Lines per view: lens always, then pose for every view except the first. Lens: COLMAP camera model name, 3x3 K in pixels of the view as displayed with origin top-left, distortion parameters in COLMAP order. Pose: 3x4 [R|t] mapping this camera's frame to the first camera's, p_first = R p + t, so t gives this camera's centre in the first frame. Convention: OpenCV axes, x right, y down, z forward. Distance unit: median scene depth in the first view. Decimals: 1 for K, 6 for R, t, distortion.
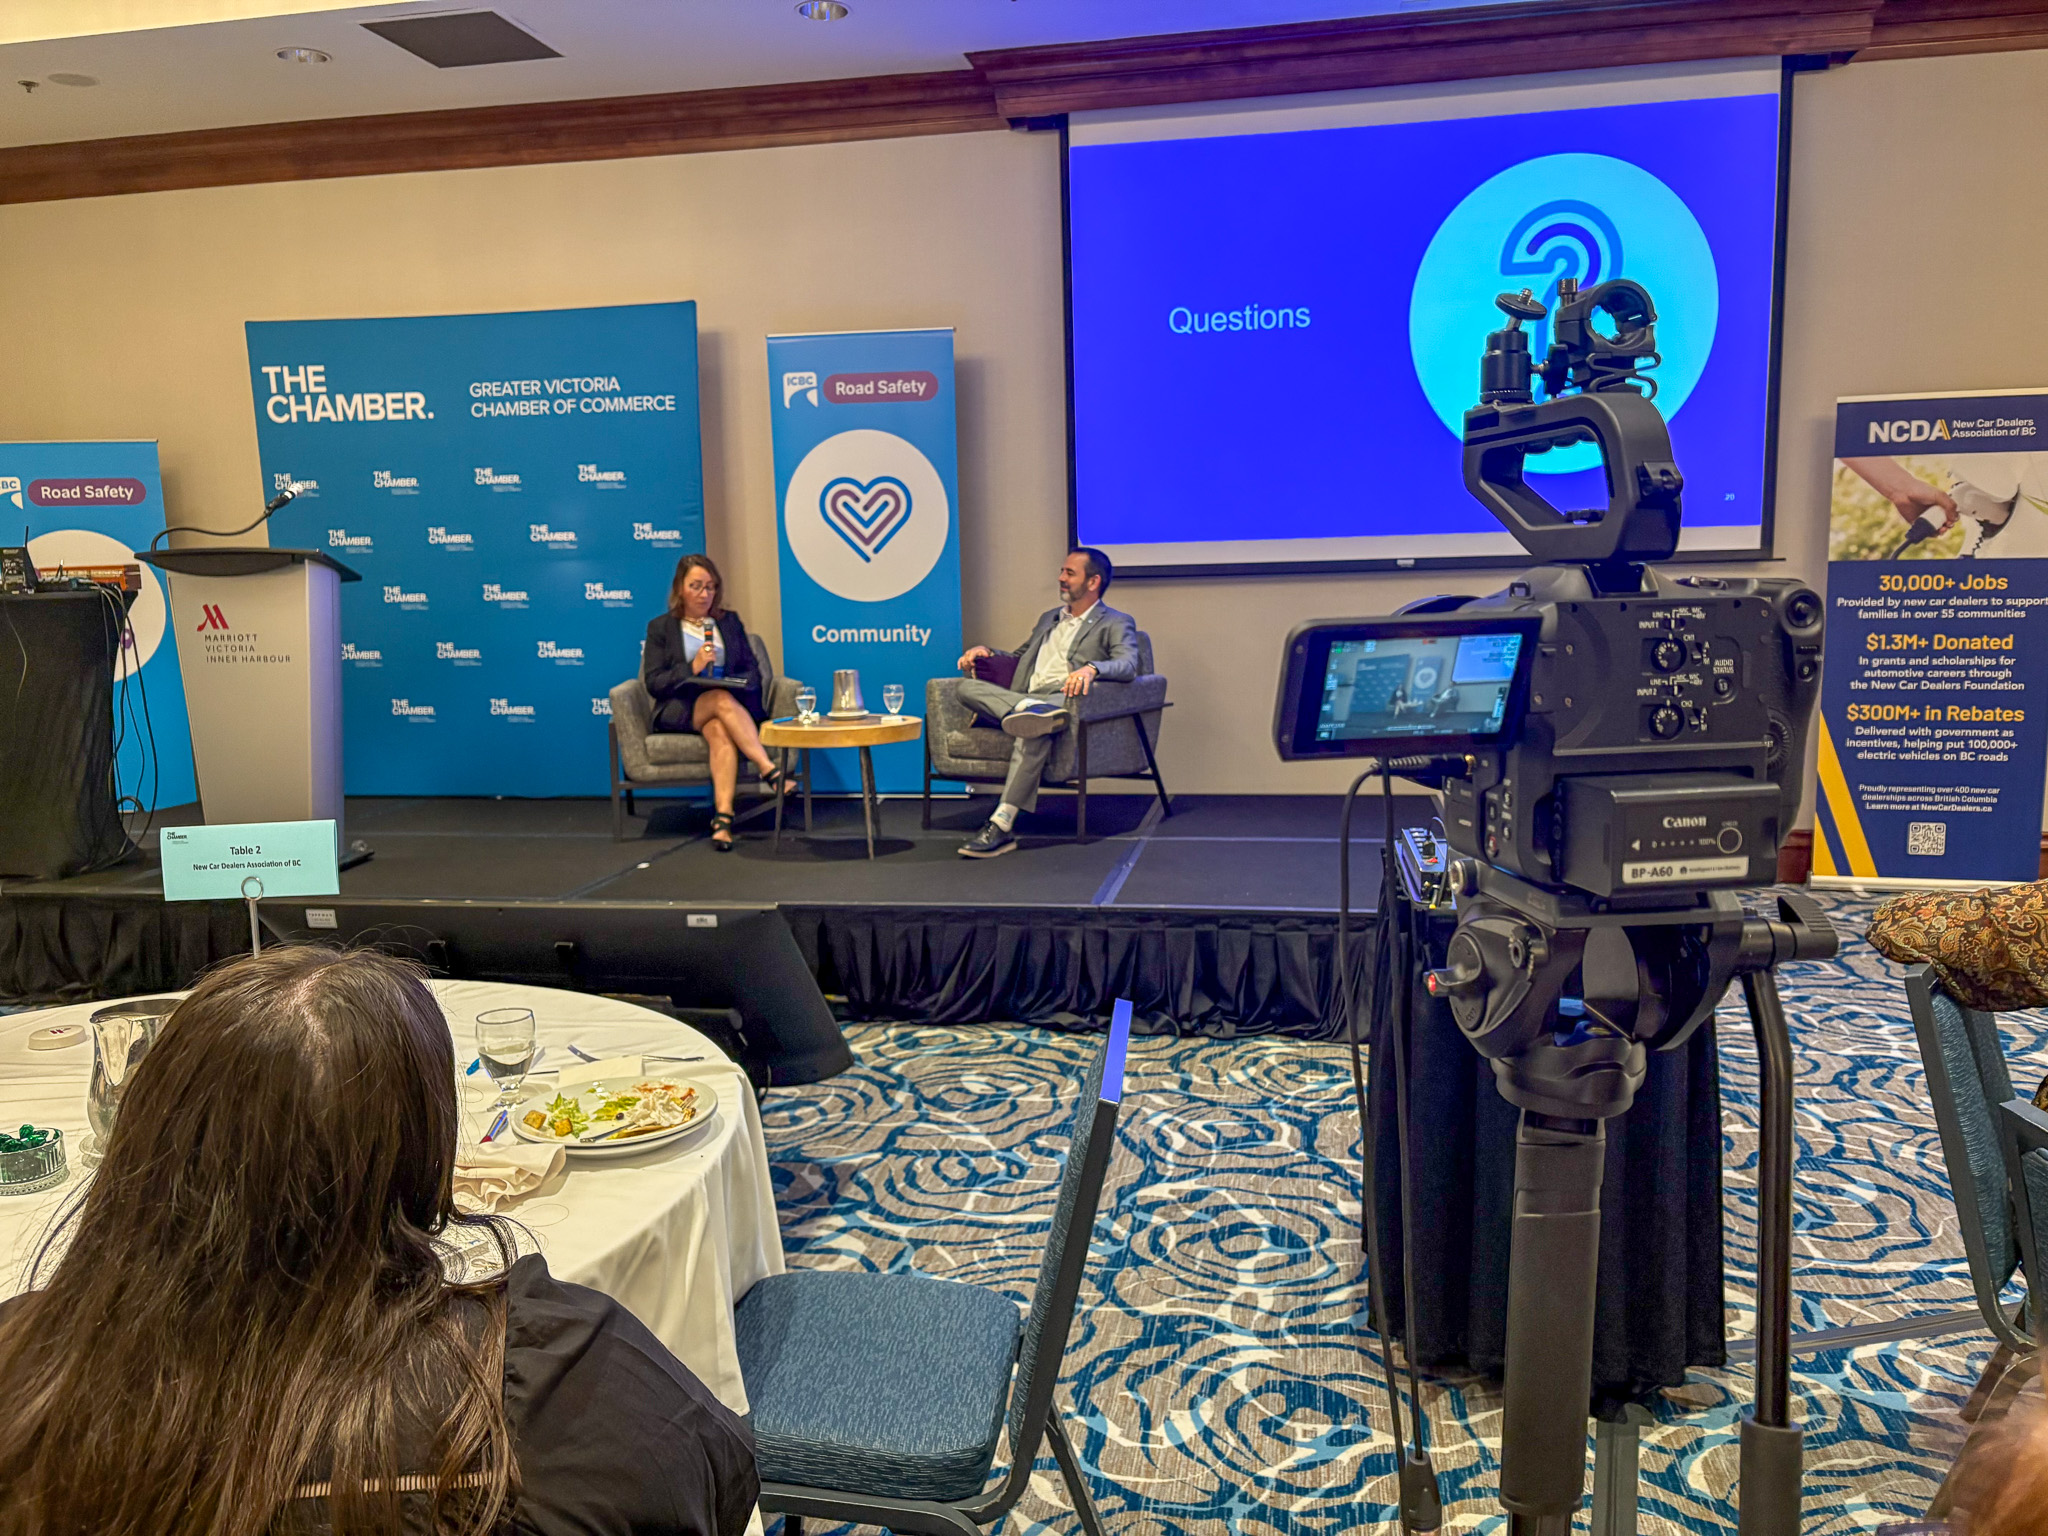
lens RADIAL K [[1554.9, 0, 1038.1], [0, 1554.9, 785.7], [0, 0, 1]] dist [0.021507, -0.009924]
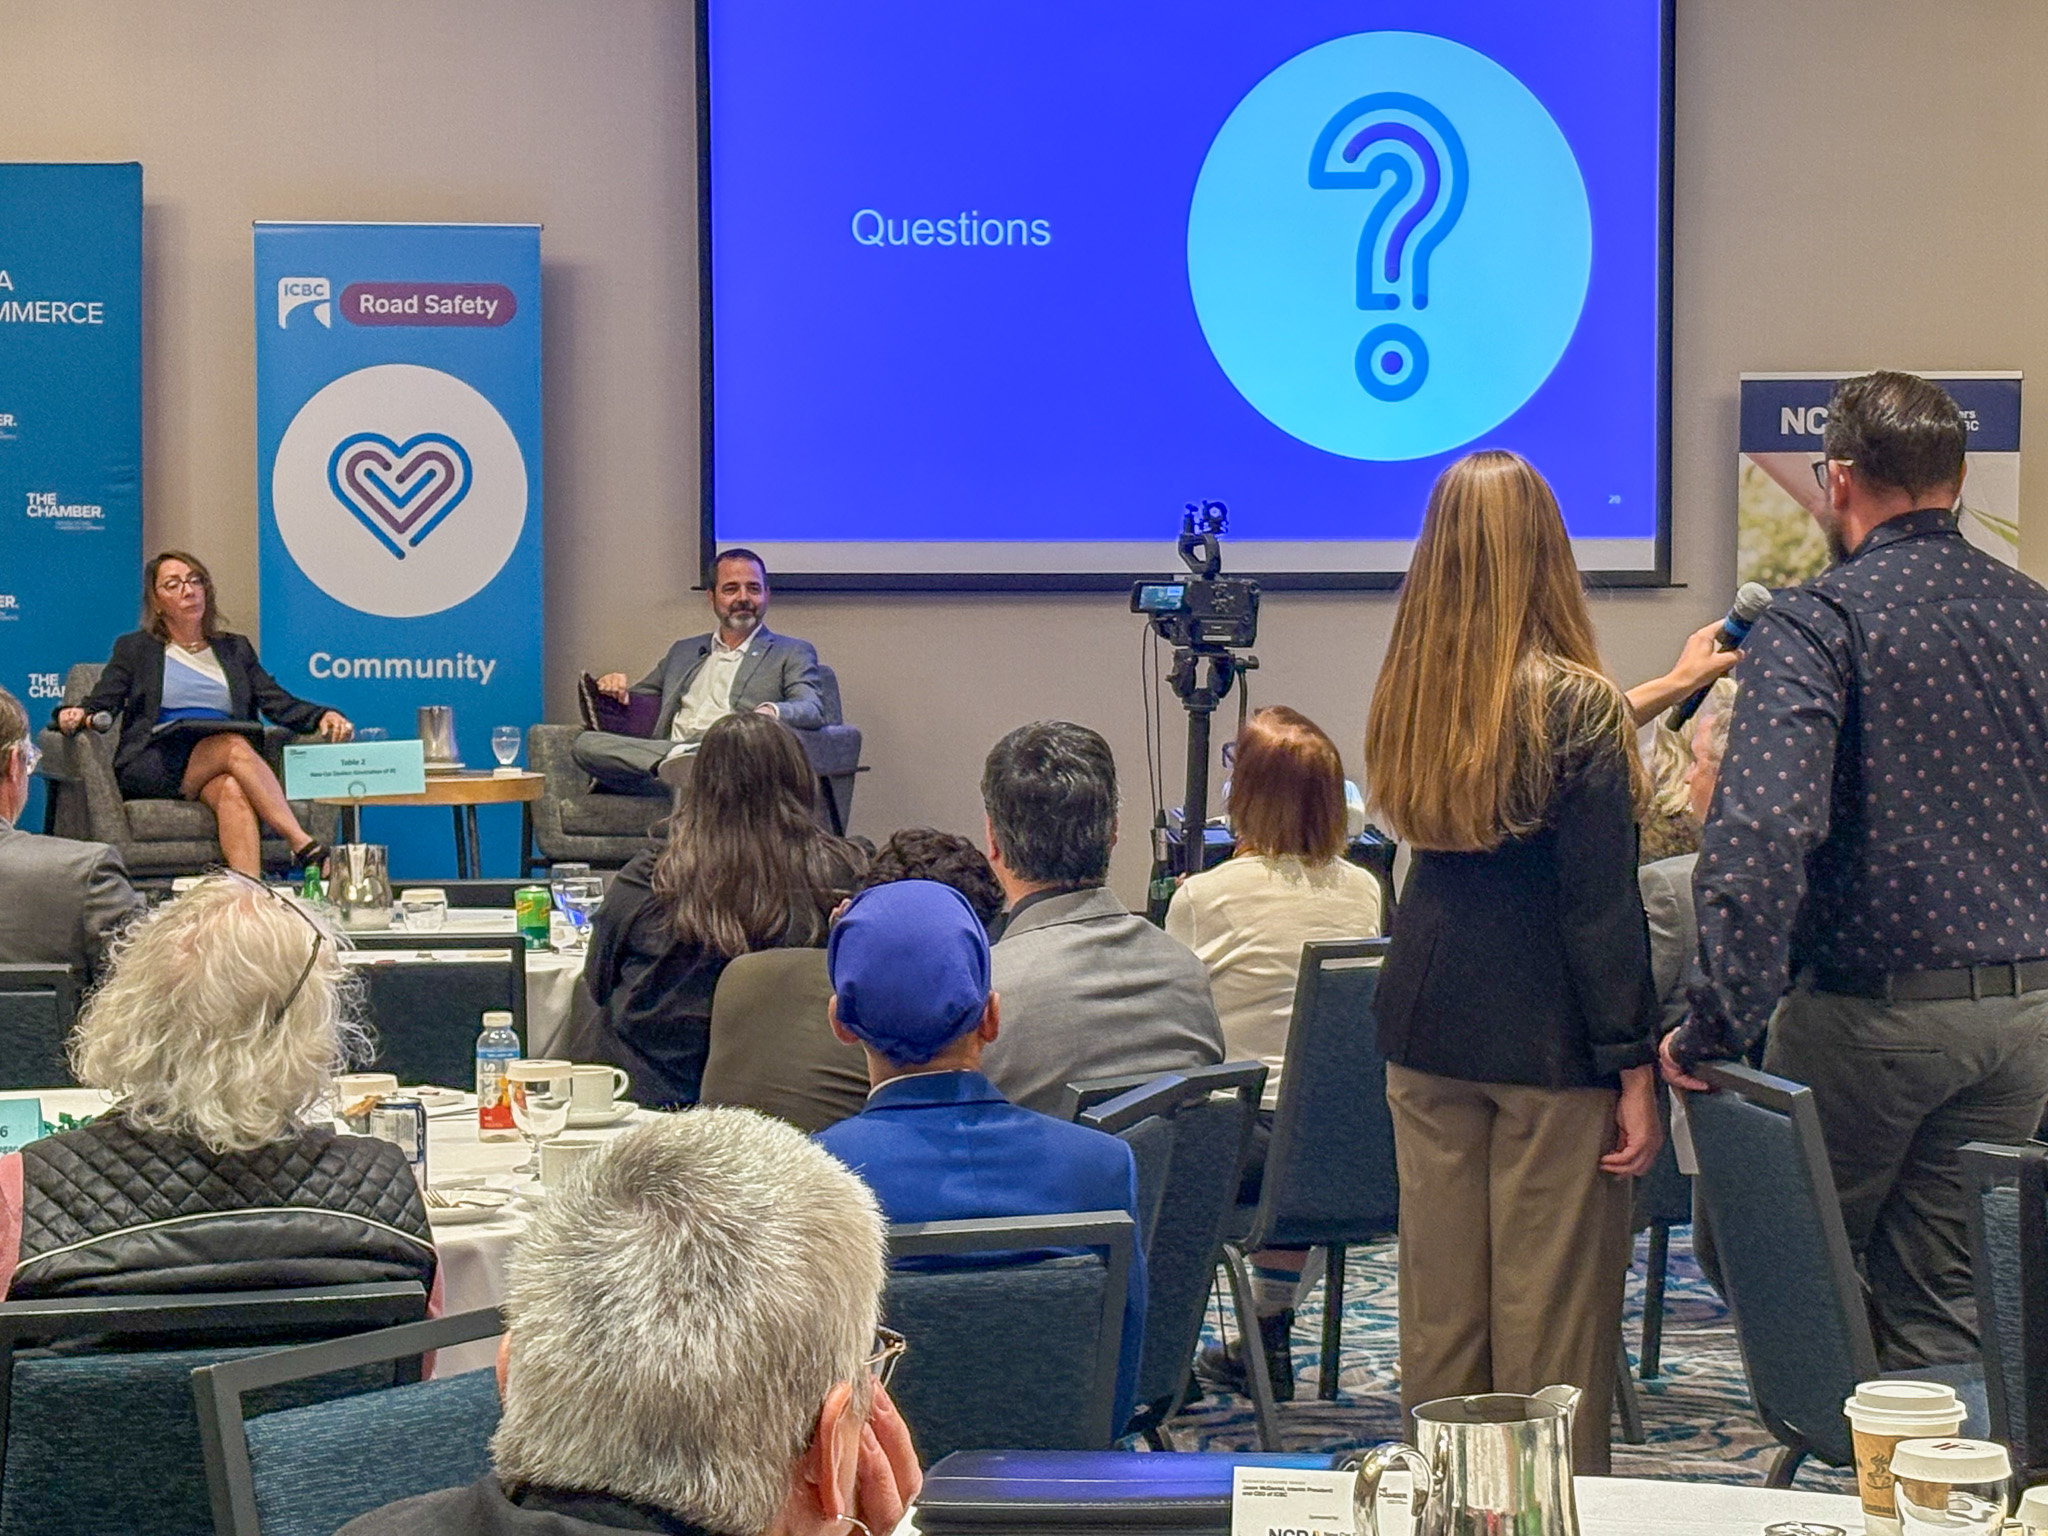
lens RADIAL K [[4779.8, 0, 1023.7], [0, 4779.8, 765.9], [0, 0, 1]] dist [0.132546, 0.000000]
pose [[0.982020, 0.014270, 0.188237, -0.251941], [0.004923, 0.994864, -0.101102, 0.166290], [-0.188713, 0.100211, 0.976906, -1.136410]]
